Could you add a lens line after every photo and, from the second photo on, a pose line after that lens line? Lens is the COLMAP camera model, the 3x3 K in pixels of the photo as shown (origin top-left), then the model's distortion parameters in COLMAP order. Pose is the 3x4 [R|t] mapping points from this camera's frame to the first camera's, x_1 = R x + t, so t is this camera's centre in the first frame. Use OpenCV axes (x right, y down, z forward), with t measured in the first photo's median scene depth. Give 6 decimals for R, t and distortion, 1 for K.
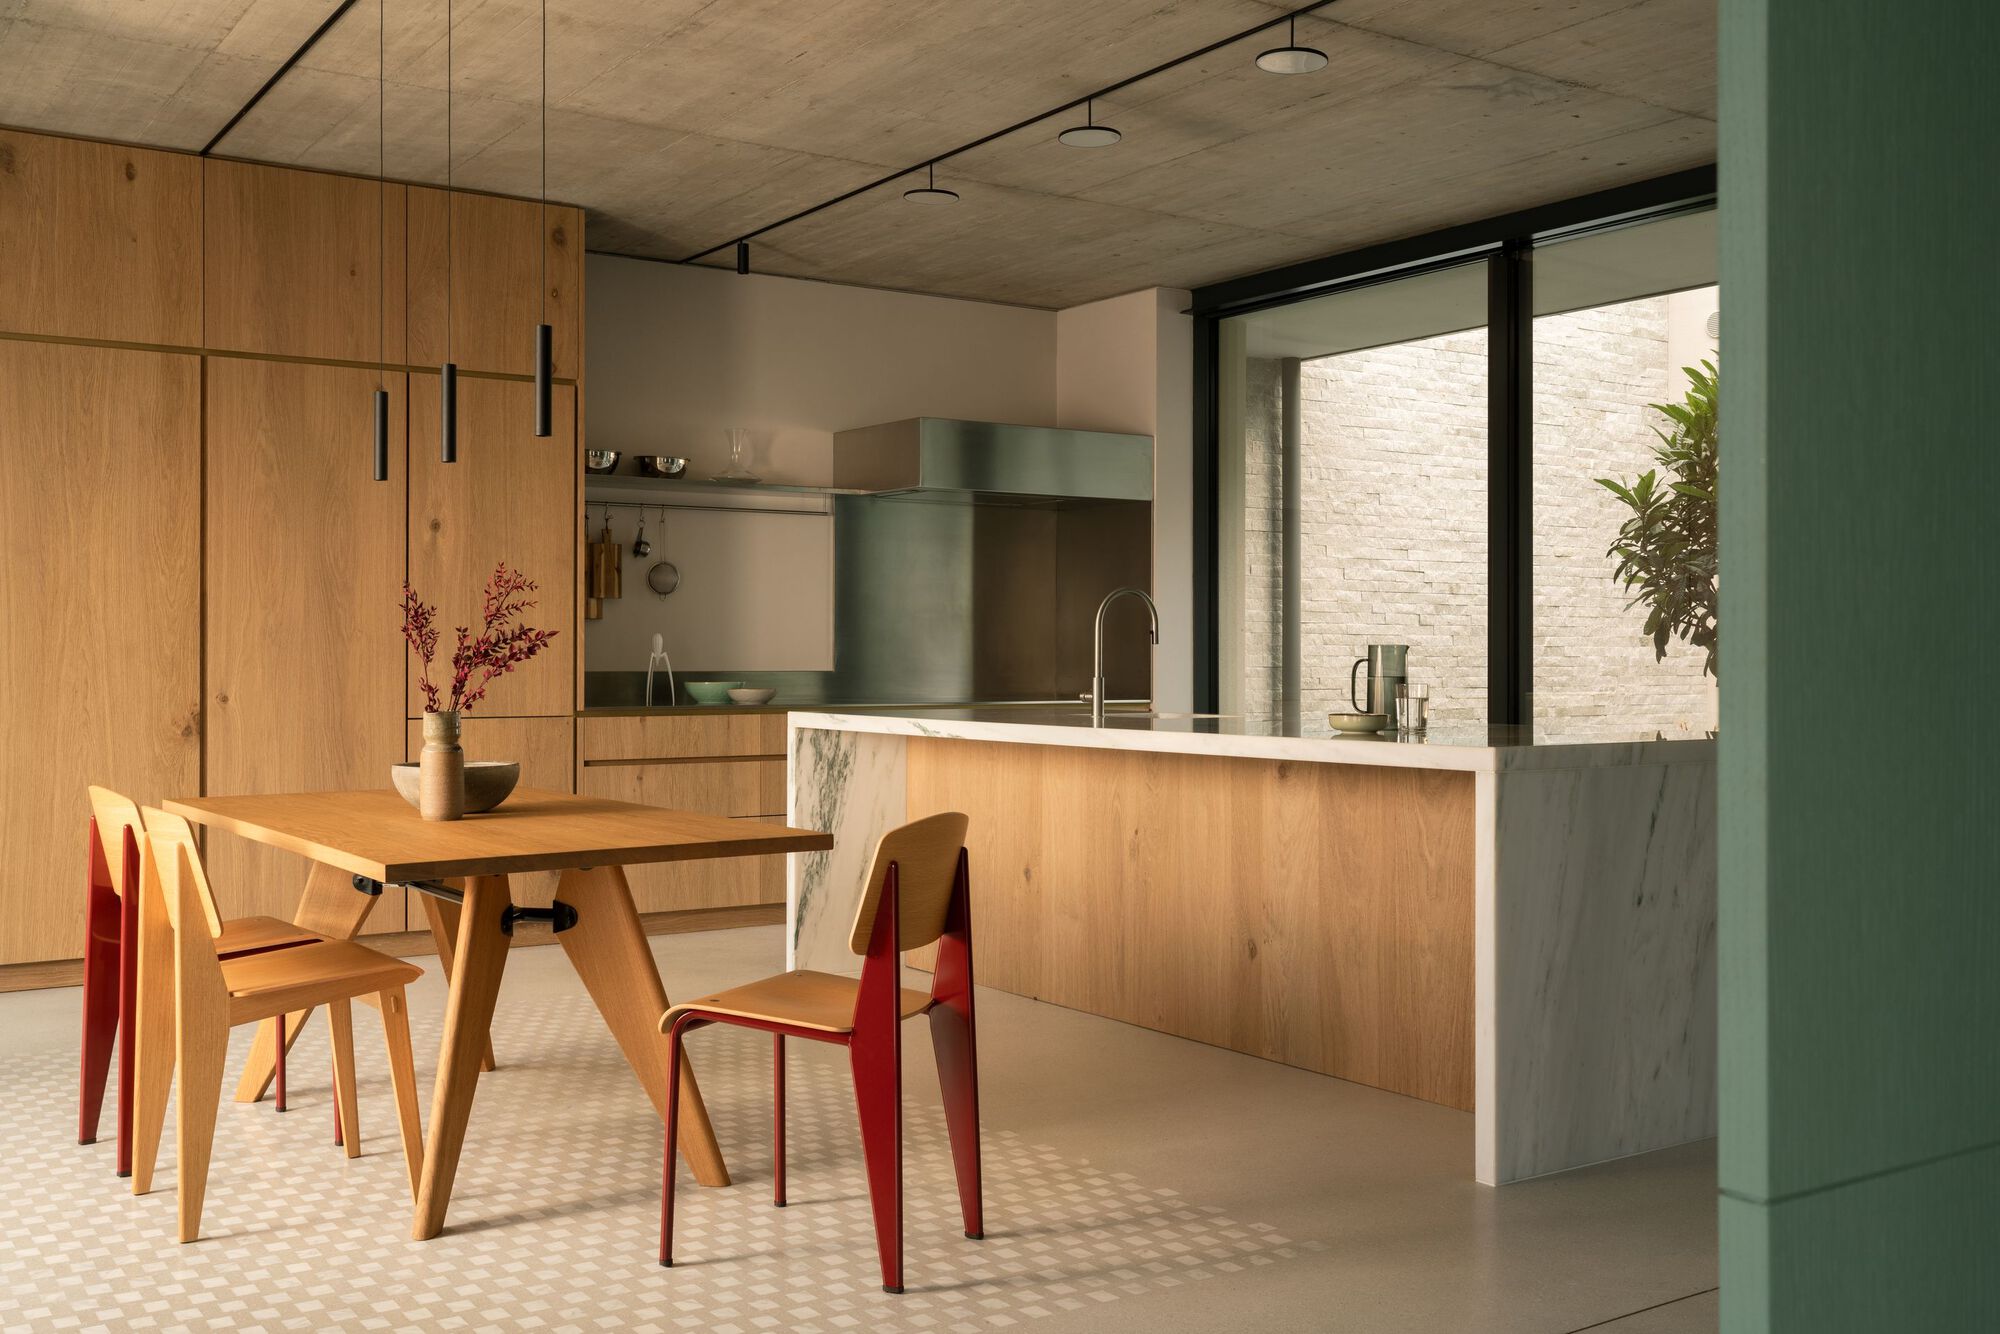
lens RADIAL K [[1952.1, 0, 1000.0], [0, 1952.1, 667.0], [0, 0, 1]] dist [-0.011989, -0.006391]
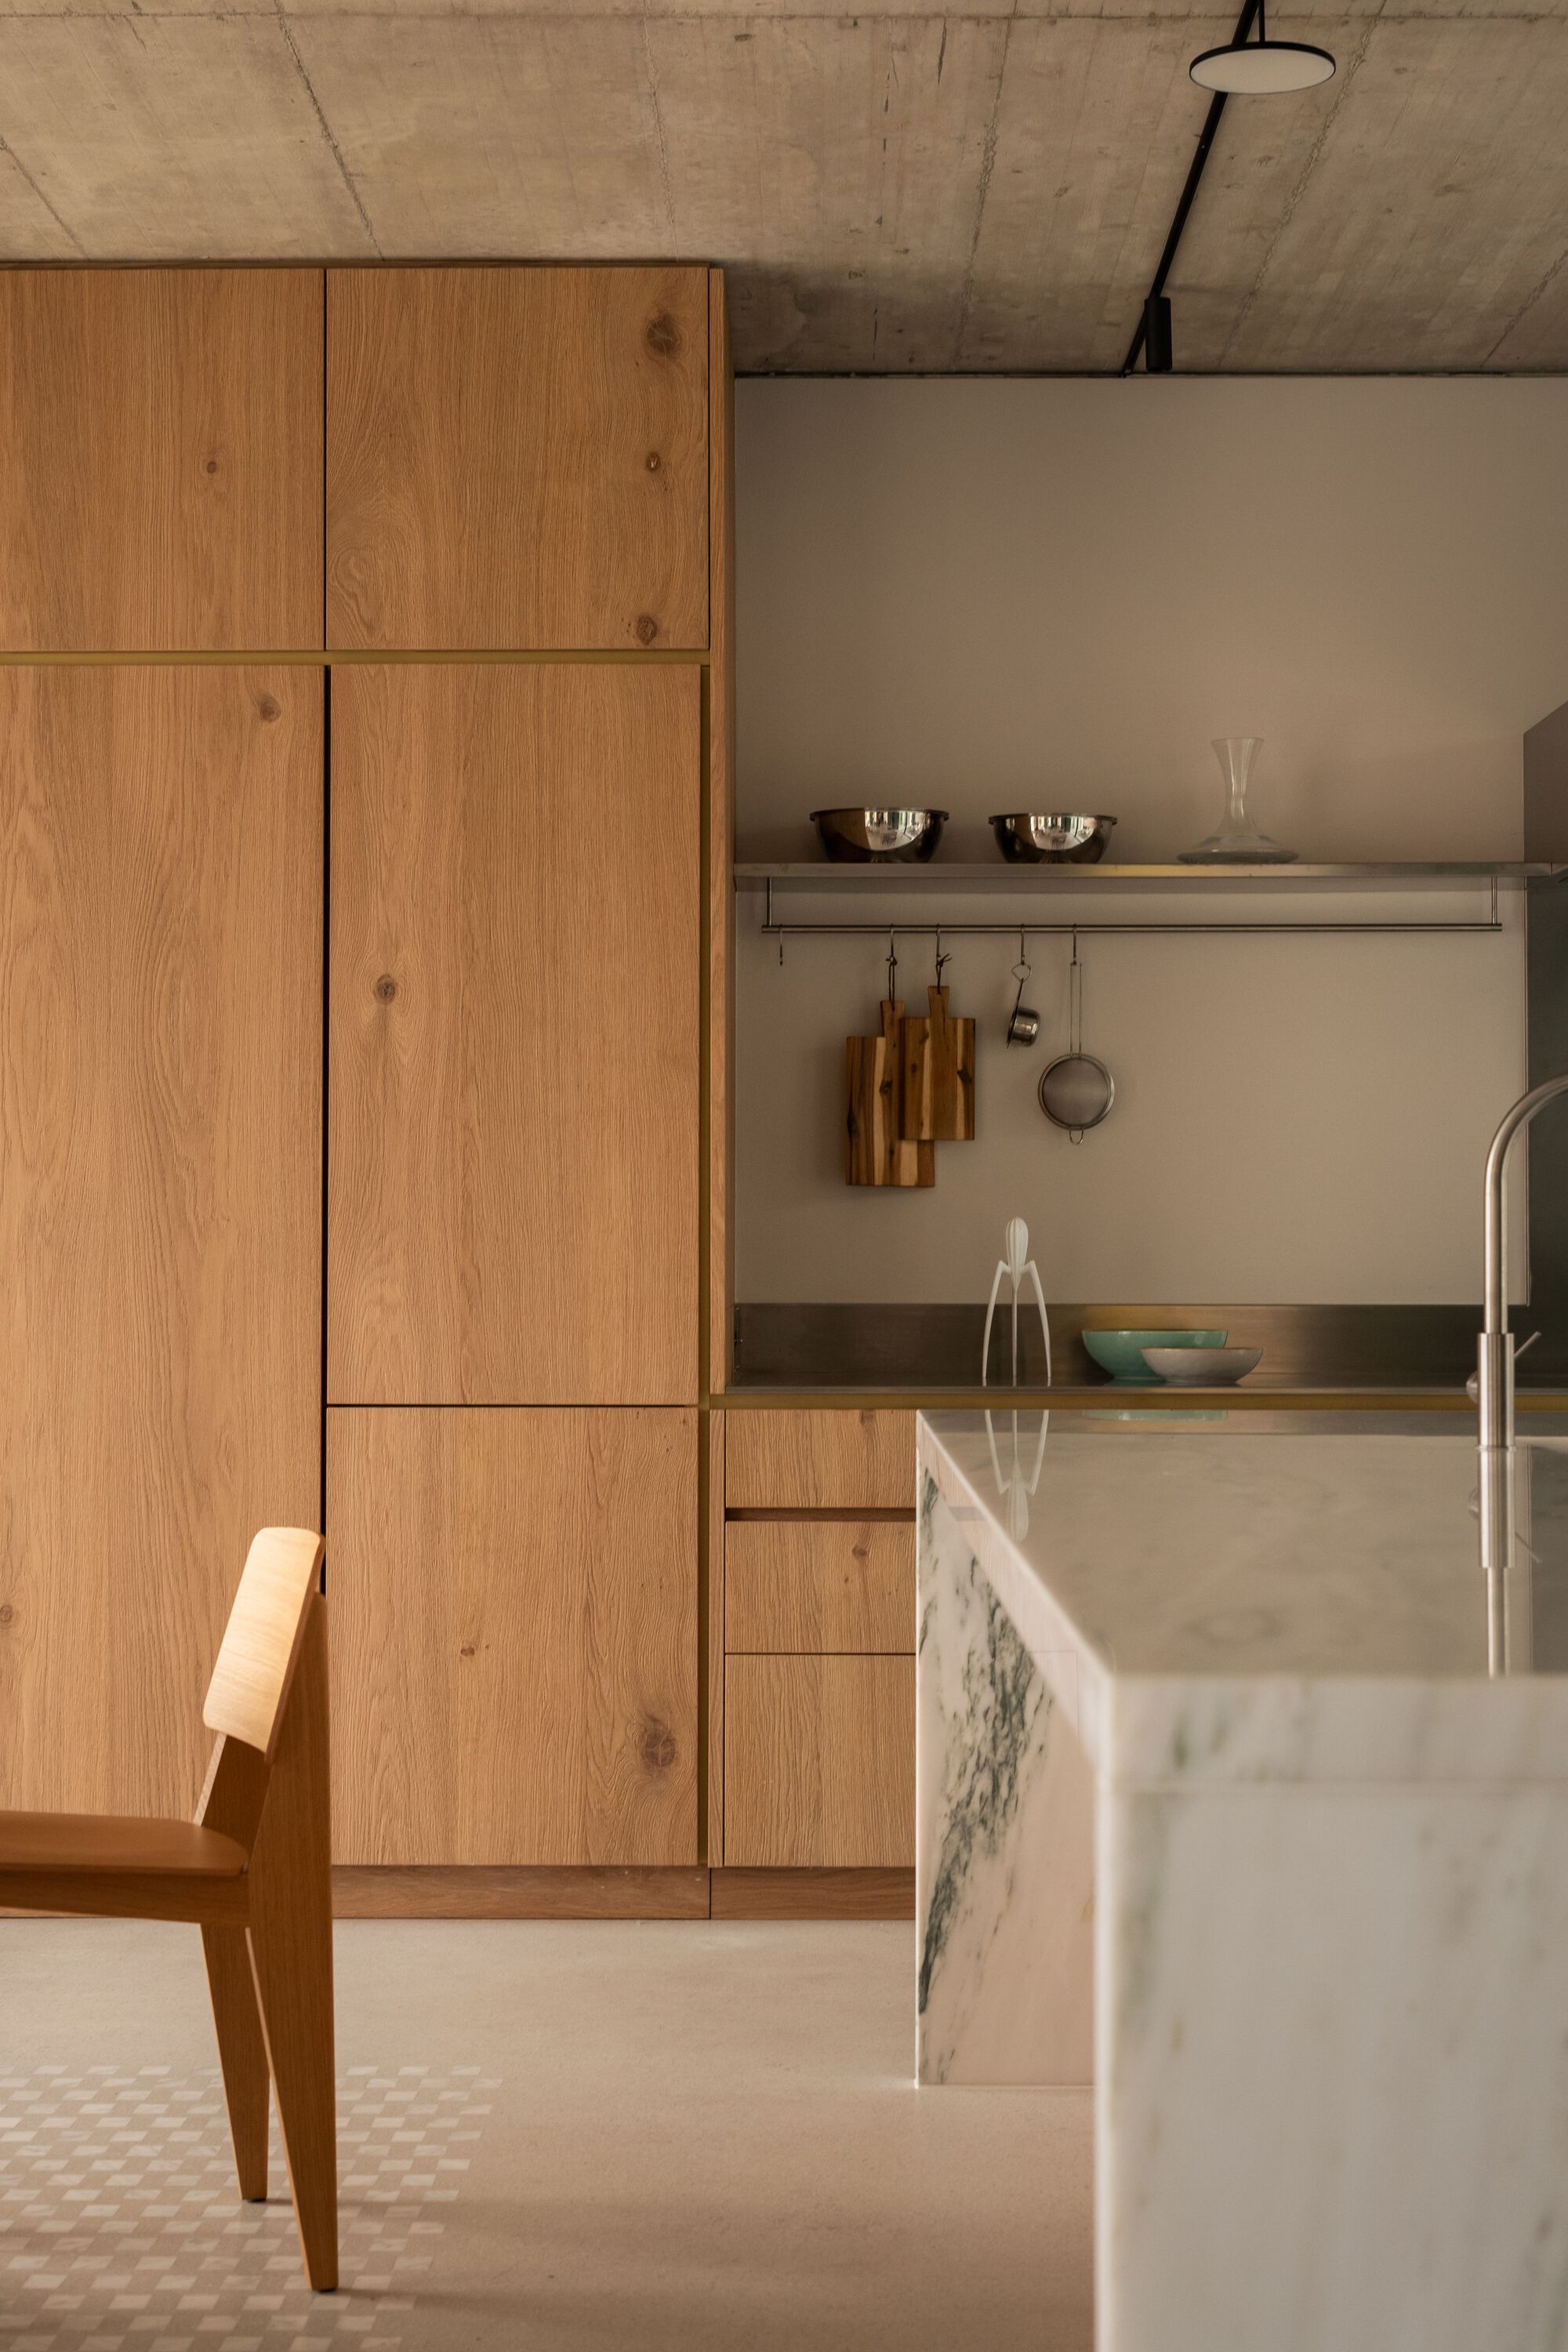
lens RADIAL K [[3535.5, 0, 784.9], [0, 3535.5, 1151.9], [0, 0, 1]] dist [-0.008200, 0.015635]
pose [[0.817867, -0.019160, -0.575088, 0.266723], [-0.002223, 0.999333, -0.036456, -0.003324], [0.575402, 0.031095, 0.817279, 0.364140]]
